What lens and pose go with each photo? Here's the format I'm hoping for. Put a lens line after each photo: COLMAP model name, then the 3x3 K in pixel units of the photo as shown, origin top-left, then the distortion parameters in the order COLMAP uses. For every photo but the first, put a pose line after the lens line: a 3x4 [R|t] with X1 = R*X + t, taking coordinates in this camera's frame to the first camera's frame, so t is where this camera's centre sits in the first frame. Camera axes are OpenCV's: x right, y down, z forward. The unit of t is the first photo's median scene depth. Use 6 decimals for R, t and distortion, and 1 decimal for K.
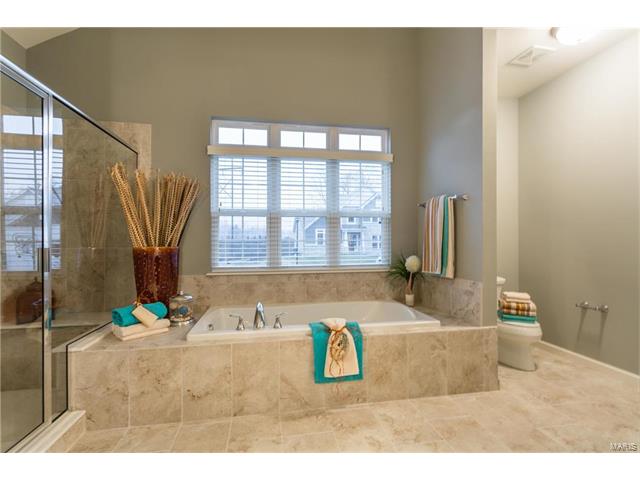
lens RADIAL K [[302.9, 0, 316.8], [0, 302.9, 239.8], [0, 0, 1]] dist [0.002734, 0.001077]
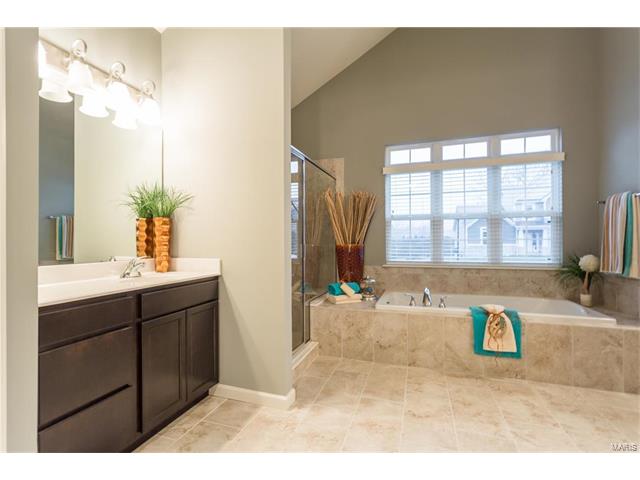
lens RADIAL K [[302.9, 0, 316.8], [0, 302.9, 239.8], [0, 0, 1]] dist [0.002734, 0.001077]
pose [[0.877239, -0.003146, -0.480044, 0.018069], [0.003681, 0.999993, 0.000174, 0.000619], [0.480040, -0.001920, 0.877245, -0.299543]]
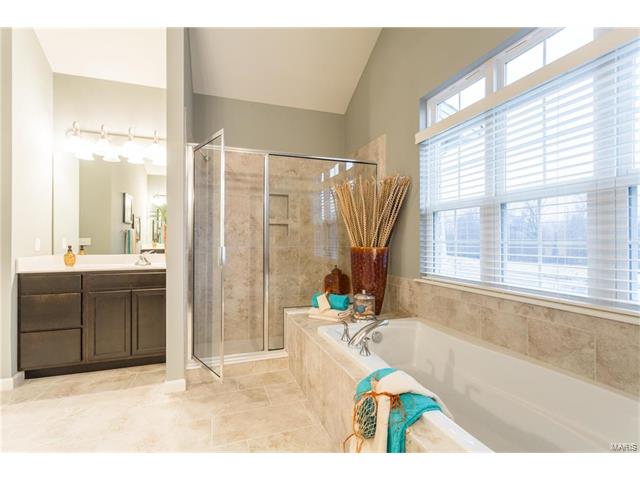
lens RADIAL K [[302.9, 0, 316.8], [0, 302.9, 239.8], [0, 0, 1]] dist [0.002734, 0.001077]
pose [[0.161150, -0.000417, -0.986930, 0.480070], [0.000678, 1.000000, -0.000312, -0.002924], [0.986930, -0.000619, 0.161151, 0.587842]]
